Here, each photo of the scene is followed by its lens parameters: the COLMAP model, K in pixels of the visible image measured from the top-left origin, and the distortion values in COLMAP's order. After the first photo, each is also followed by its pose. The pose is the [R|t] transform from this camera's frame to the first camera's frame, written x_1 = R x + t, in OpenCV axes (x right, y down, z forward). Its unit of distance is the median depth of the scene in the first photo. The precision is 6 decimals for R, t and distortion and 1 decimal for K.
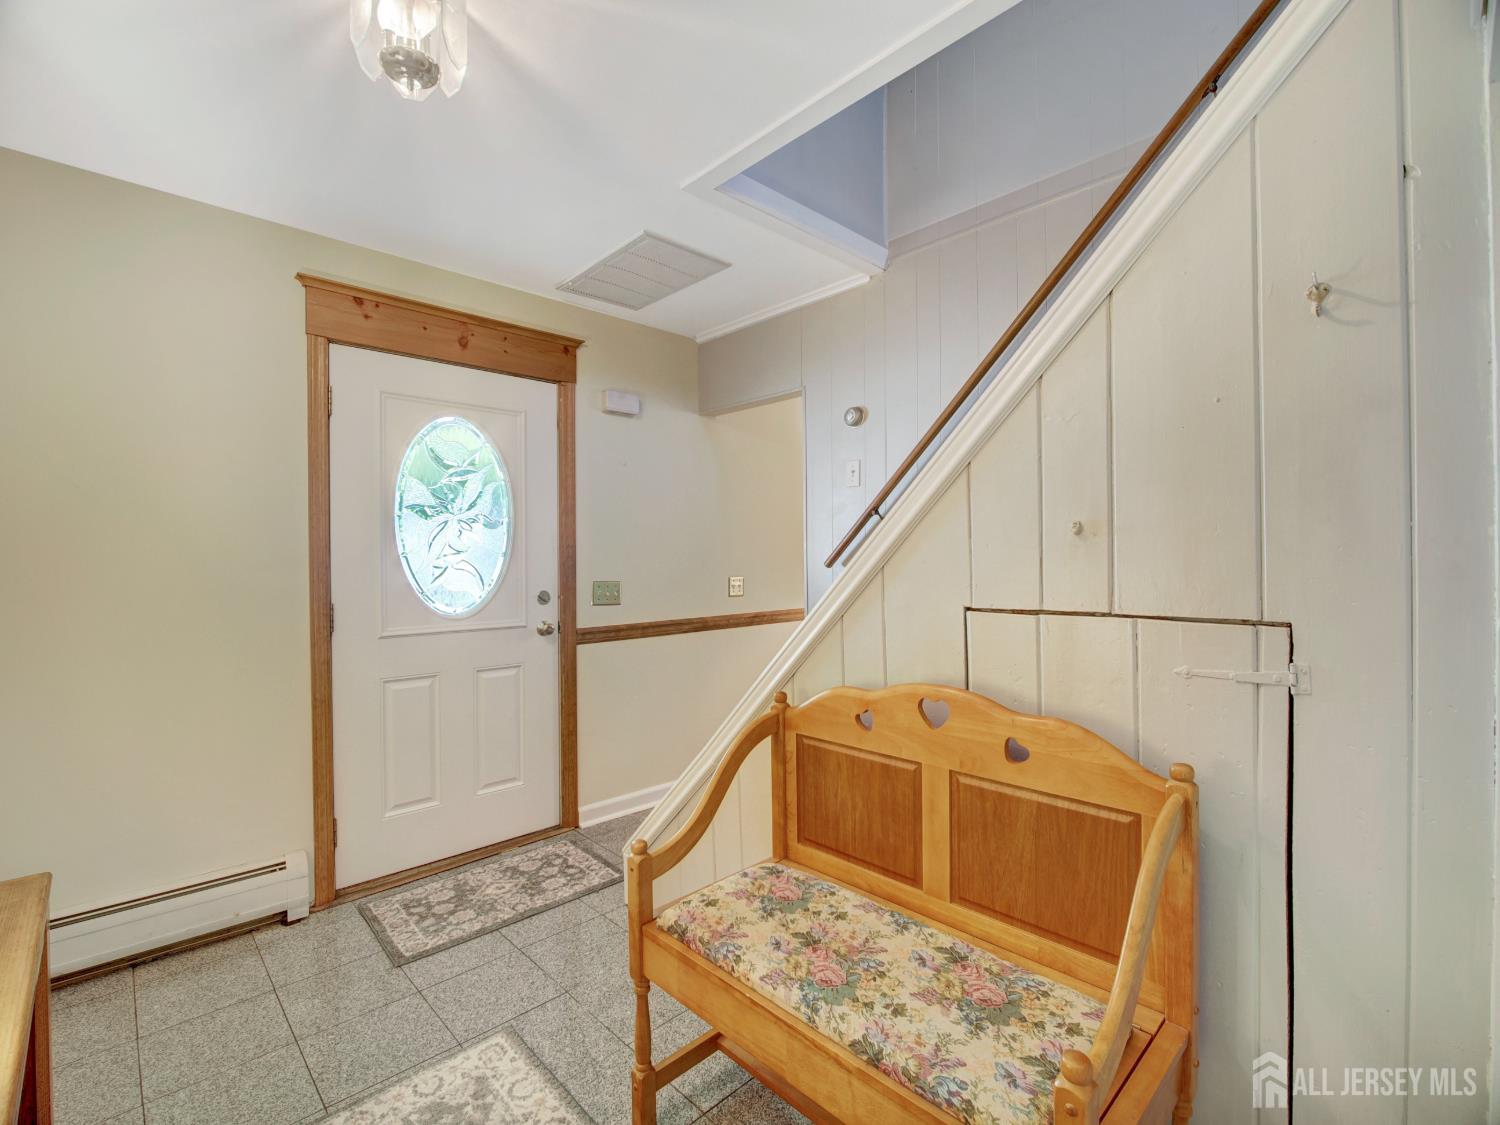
lens RADIAL K [[692.5, 0, 748.3], [0, 692.5, 555.6], [0, 0, 1]] dist [-0.003427, -0.001253]
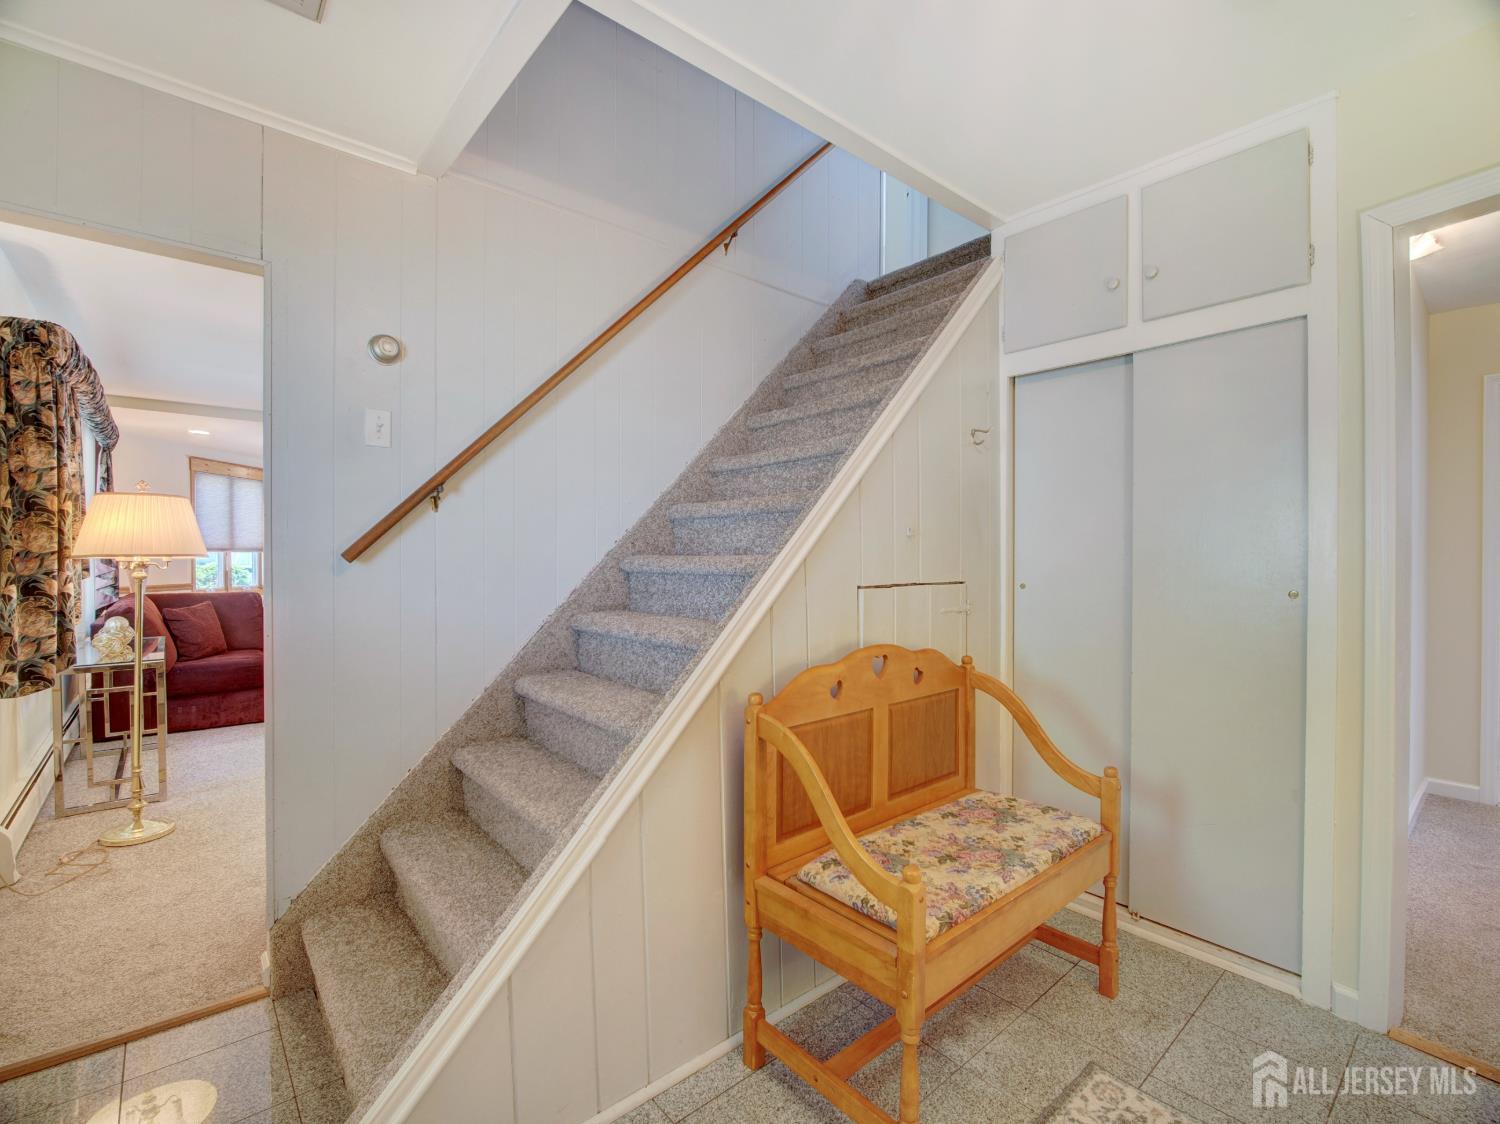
lens RADIAL K [[692.5, 0, 748.3], [0, 692.5, 555.1], [0, 0, 1]] dist [-0.003427, -0.001253]
pose [[0.043795, 0.011613, 0.998973, -1.186921], [-0.006299, 0.999916, -0.011347, 0.036327], [-0.999021, -0.005796, 0.043865, 1.335337]]
